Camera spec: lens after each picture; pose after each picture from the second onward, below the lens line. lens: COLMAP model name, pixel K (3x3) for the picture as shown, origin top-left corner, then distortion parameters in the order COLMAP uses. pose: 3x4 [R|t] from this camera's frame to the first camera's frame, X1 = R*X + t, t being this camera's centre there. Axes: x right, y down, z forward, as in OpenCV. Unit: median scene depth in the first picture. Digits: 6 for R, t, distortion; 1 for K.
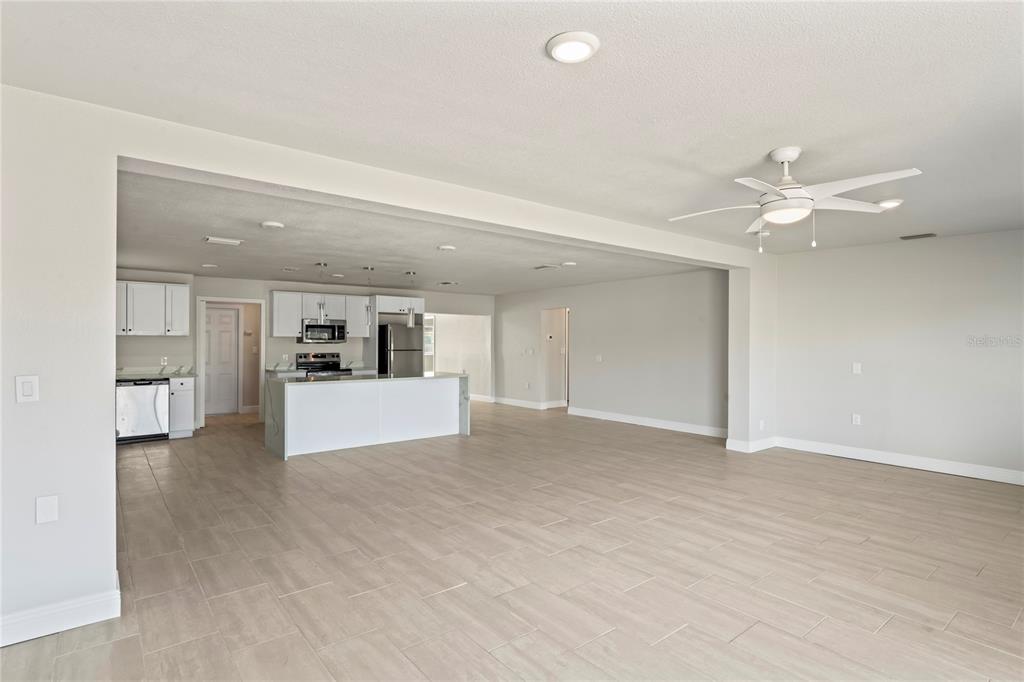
lens RADIAL K [[516.3, 0, 507.8], [0, 516.3, 337.8], [0, 0, 1]] dist [-0.000574, -0.000329]
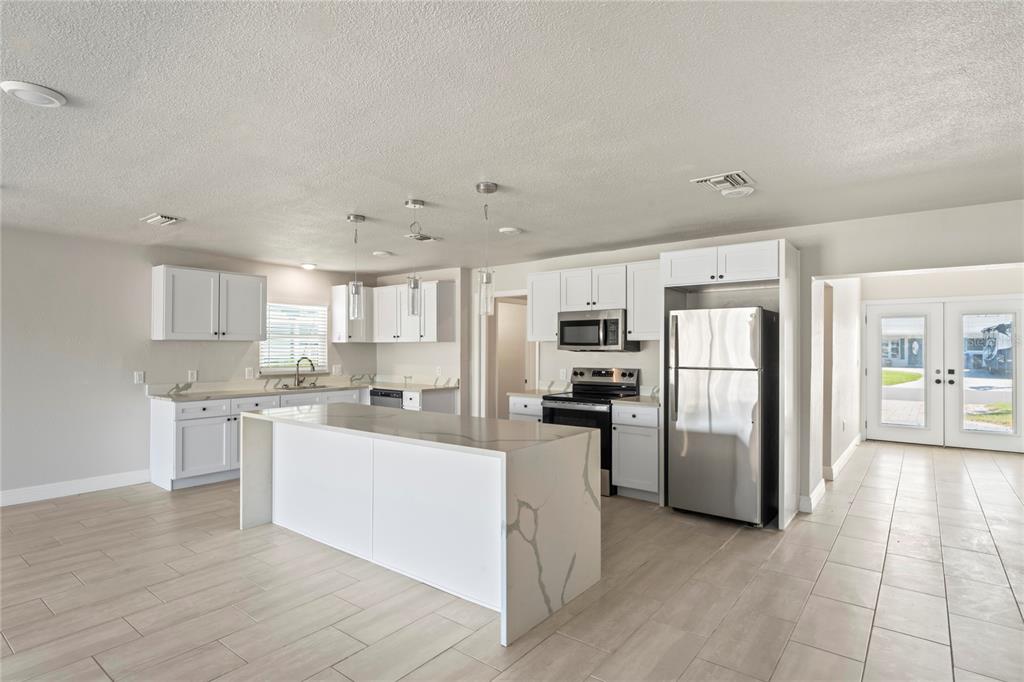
lens RADIAL K [[522.0, 0, 507.8], [0, 522.0, 353.7], [0, 0, 1]] dist [0.001863, -0.000538]
pose [[0.226552, 0.007936, -0.973967, 0.193160], [0.009681, 0.999899, 0.010399, 0.006152], [0.973951, -0.011785, 0.226453, 0.779795]]
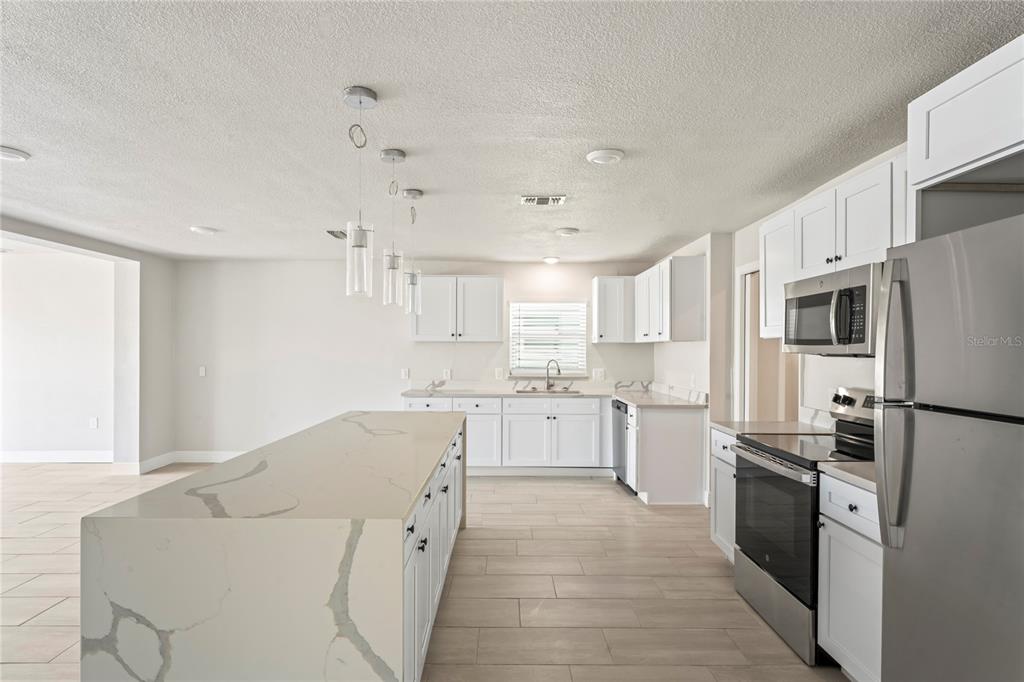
lens RADIAL K [[522.0, 0, 507.8], [0, 522.0, 353.7], [0, 0, 1]] dist [0.001863, -0.000538]
pose [[-0.616988, 0.002224, -0.786970, -0.017167], [0.002053, 0.999997, 0.001216, 0.008153], [0.786970, -0.000865, -0.616991, 1.040127]]
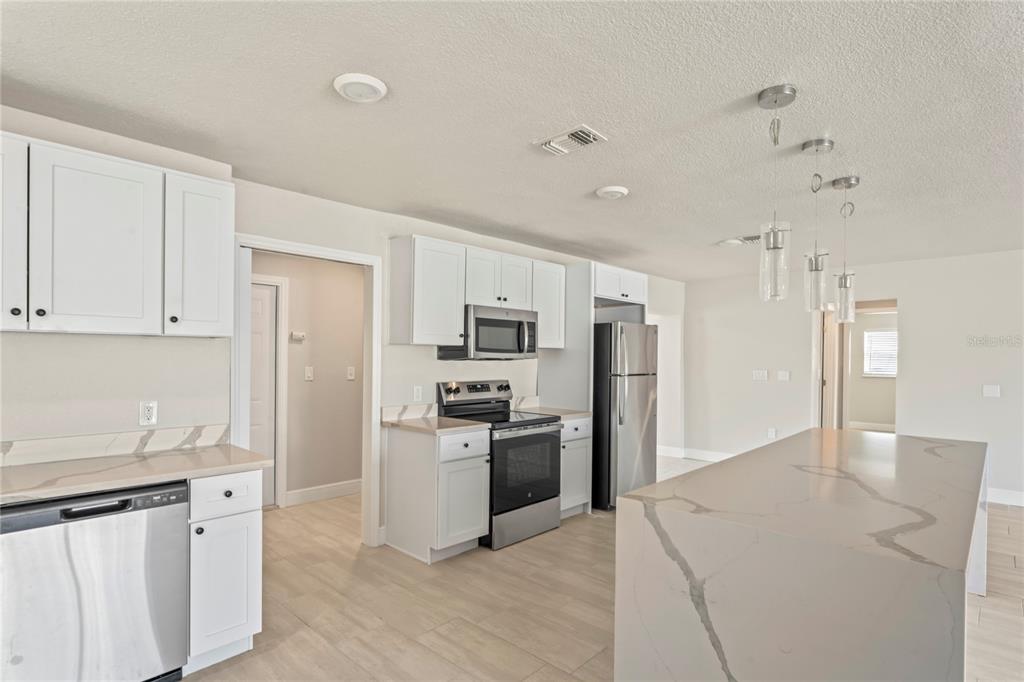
lens RADIAL K [[522.0, 0, 507.8], [0, 522.0, 353.7], [0, 0, 1]] dist [0.001863, -0.000538]
pose [[0.990331, 0.006767, 0.138563, -0.414697], [-0.007072, 0.999974, 0.001706, 0.004117], [-0.138548, -0.002670, 0.990352, 0.544947]]
